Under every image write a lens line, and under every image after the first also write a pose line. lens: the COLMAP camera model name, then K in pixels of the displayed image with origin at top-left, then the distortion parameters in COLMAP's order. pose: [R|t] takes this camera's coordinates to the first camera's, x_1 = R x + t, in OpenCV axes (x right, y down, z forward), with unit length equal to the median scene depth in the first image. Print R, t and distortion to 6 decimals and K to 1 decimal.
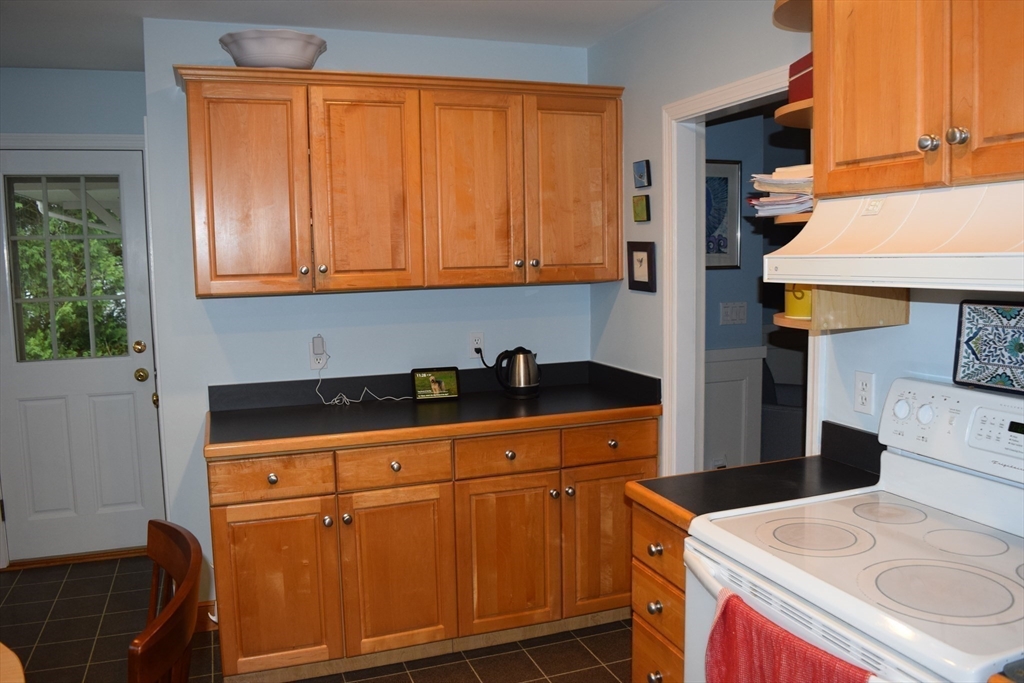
lens RADIAL K [[812.6, 0, 510.9], [0, 812.6, 334.2], [0, 0, 1]] dist [-0.091649, 0.013481]
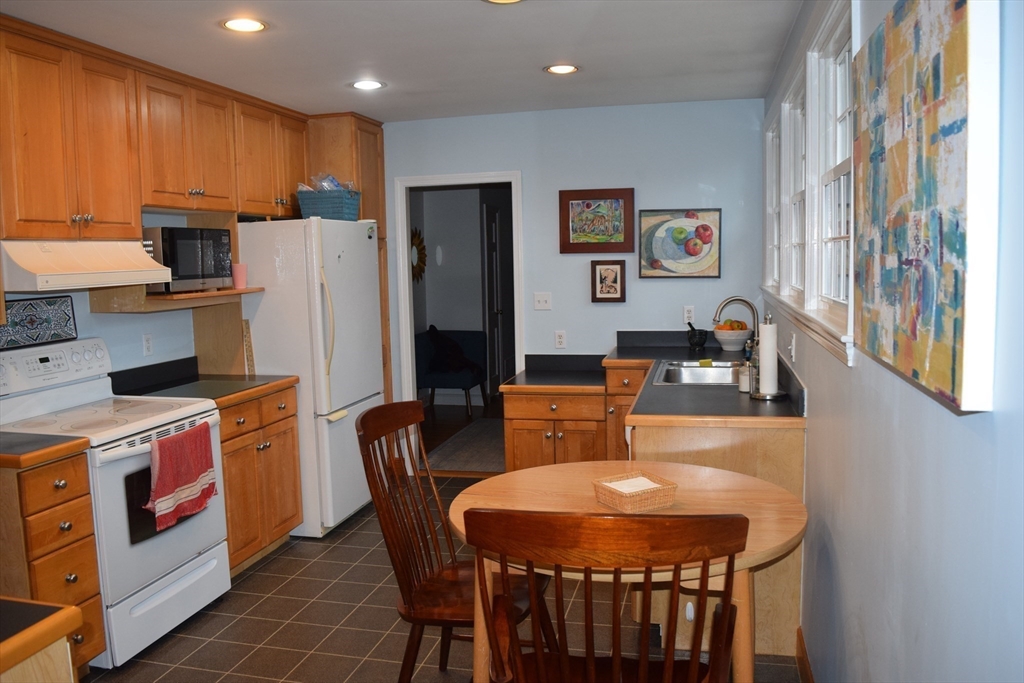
lens RADIAL K [[812.6, 0, 512.5], [0, 812.6, 342.3], [0, 0, 1]] dist [-0.091649, 0.013481]
pose [[-0.833439, -0.017764, 0.552326, -0.811373], [0.099609, 0.978283, 0.181770, -0.094859], [-0.543560, 0.206511, -0.813570, 1.096220]]
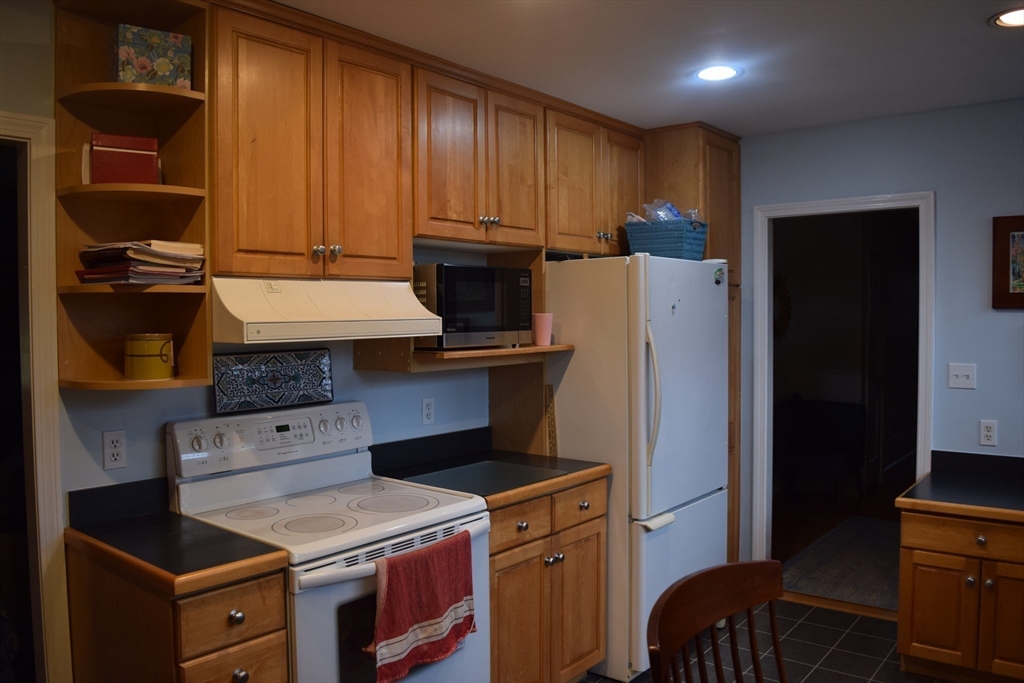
lens RADIAL K [[812.6, 0, 510.2], [0, 812.6, 340.4], [0, 0, 1]] dist [-0.091649, 0.013481]
pose [[-0.519604, -0.003862, 0.854399, -0.551053], [0.109792, 0.991398, 0.071251, -0.068493], [-0.847324, 0.130828, -0.514710, 0.790985]]
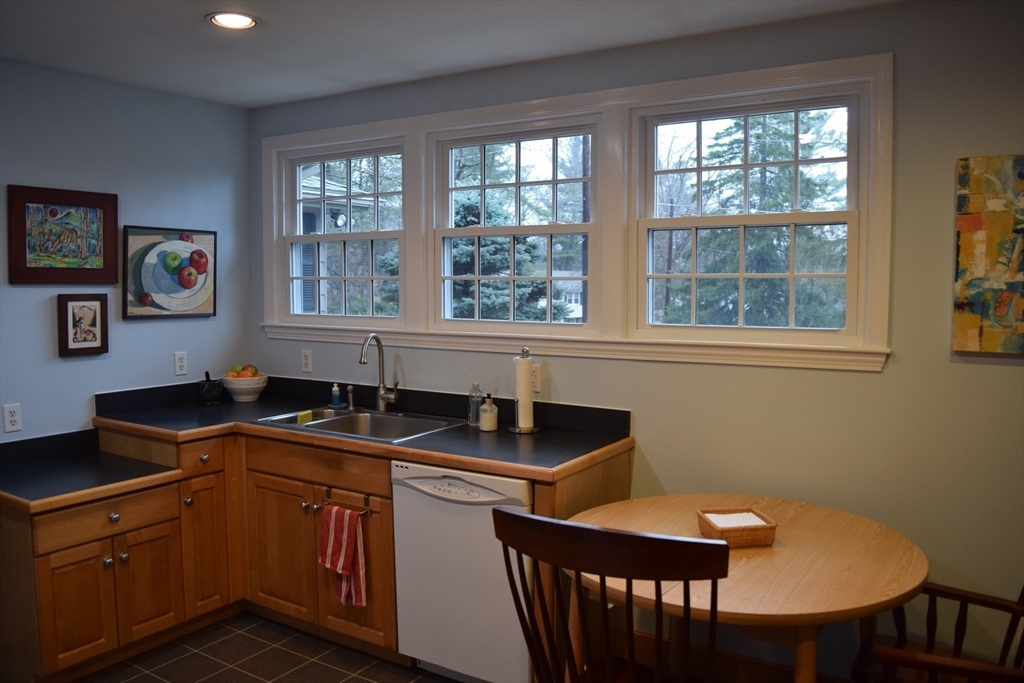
lens RADIAL K [[812.6, 0, 510.1], [0, 812.6, 343.1], [0, 0, 1]] dist [-0.091649, 0.013481]
pose [[-0.781793, 0.068725, -0.619739, 0.217634], [-0.051579, 0.983373, 0.174116, -0.096766], [0.621401, 0.168089, -0.765250, 0.843149]]
